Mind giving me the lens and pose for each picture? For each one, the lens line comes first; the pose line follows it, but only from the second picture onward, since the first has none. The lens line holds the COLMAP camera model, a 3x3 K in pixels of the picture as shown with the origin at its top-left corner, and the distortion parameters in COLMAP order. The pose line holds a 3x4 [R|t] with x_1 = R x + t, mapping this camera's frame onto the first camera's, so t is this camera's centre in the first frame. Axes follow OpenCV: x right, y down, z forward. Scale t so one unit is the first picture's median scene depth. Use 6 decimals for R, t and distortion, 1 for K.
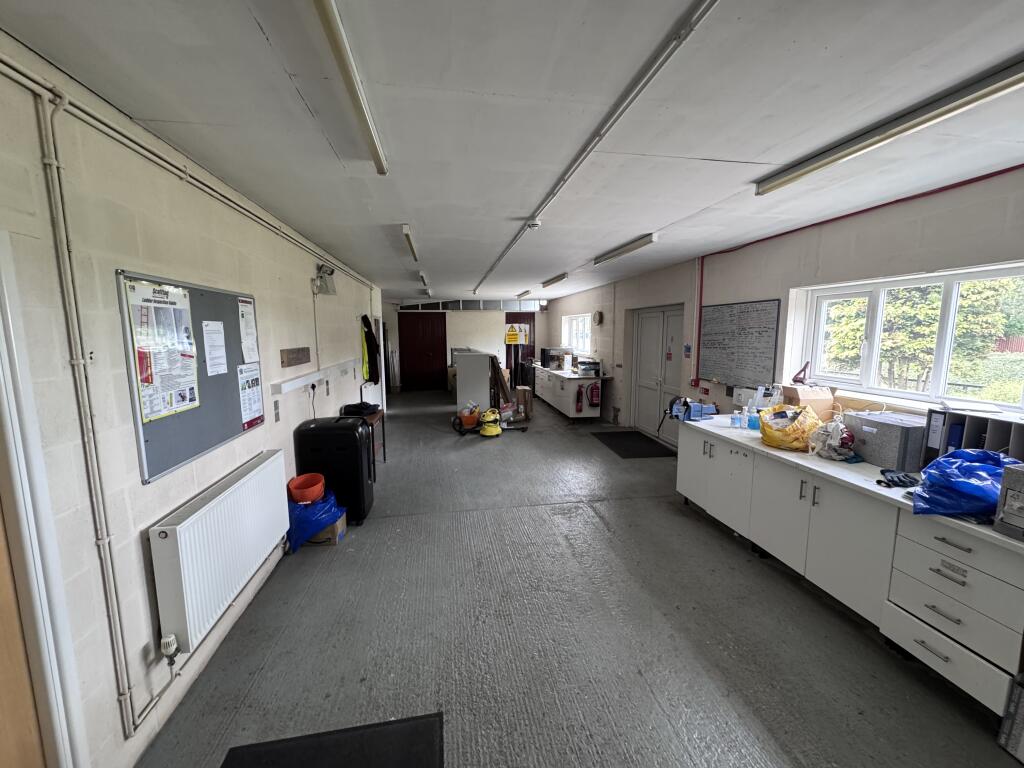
lens RADIAL K [[408.4, 0, 523.6], [0, 408.4, 385.0], [0, 0, 1]] dist [0.001736, 0.000219]
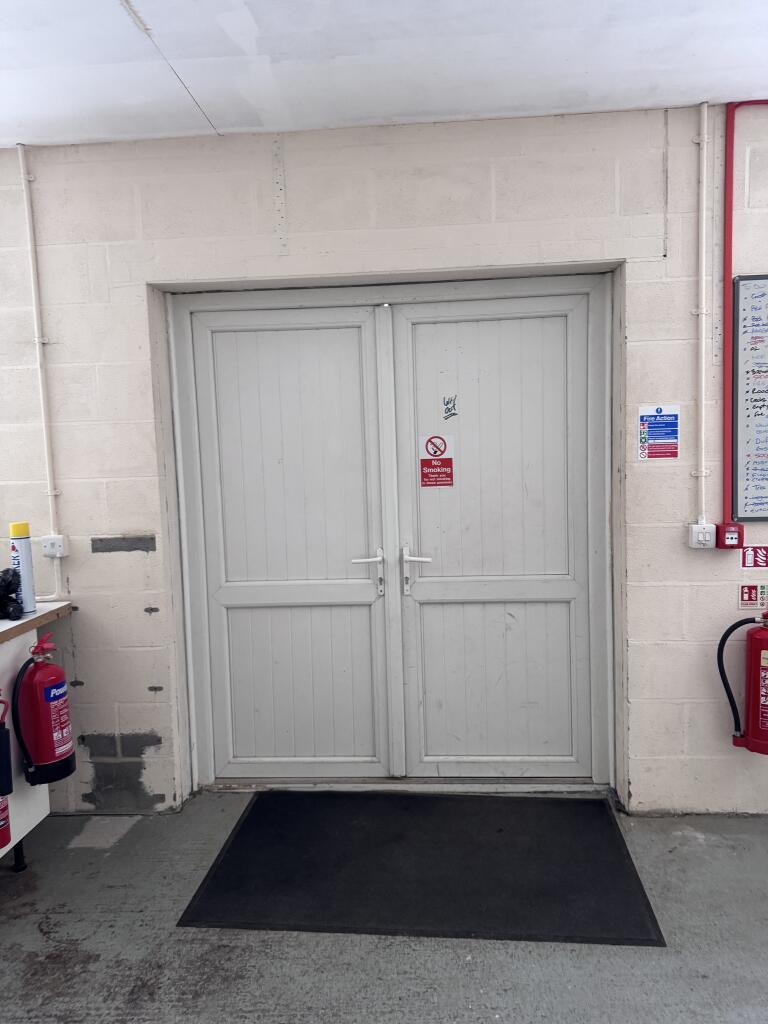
lens RADIAL K [[711.9, 0, 384.0], [0, 711.9, 512.0], [0, 0, 1]] dist [-0.000070, -0.001557]
pose [[0.257975, -0.088366, 0.962102, -0.131599], [0.157216, 0.986376, 0.048440, -0.084225], [-0.953274, 0.138762, 0.268352, 1.063530]]
